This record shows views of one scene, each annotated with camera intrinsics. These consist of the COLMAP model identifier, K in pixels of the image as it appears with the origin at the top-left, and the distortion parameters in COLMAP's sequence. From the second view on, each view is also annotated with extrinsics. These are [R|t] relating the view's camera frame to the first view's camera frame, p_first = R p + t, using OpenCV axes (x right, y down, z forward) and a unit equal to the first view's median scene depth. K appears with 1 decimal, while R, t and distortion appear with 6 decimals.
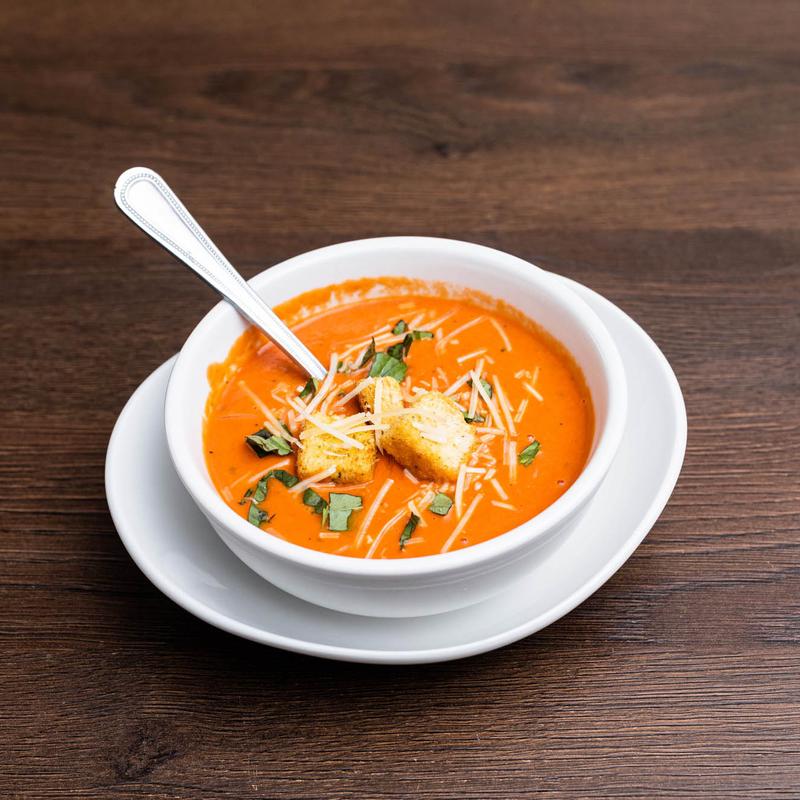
lens RADIAL K [[1738.8, 0, 400.0], [0, 1738.8, 400.0], [0, 0, 1]] dist [-0.025151, 0.098586]
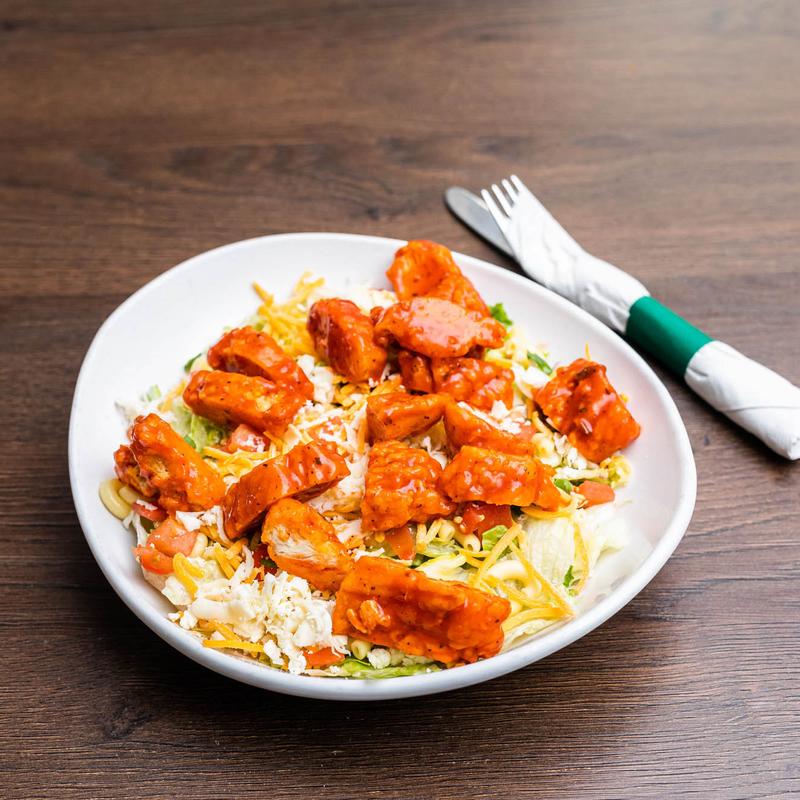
lens RADIAL K [[1738.8, 0, 400.0], [0, 1738.8, 400.0], [0, 0, 1]] dist [-0.025151, 0.098586]
pose [[0.999739, -0.016539, 0.015759, 0.022768], [0.016893, 0.999601, -0.022620, 0.008651], [-0.015378, 0.022880, 0.999620, -0.175660]]
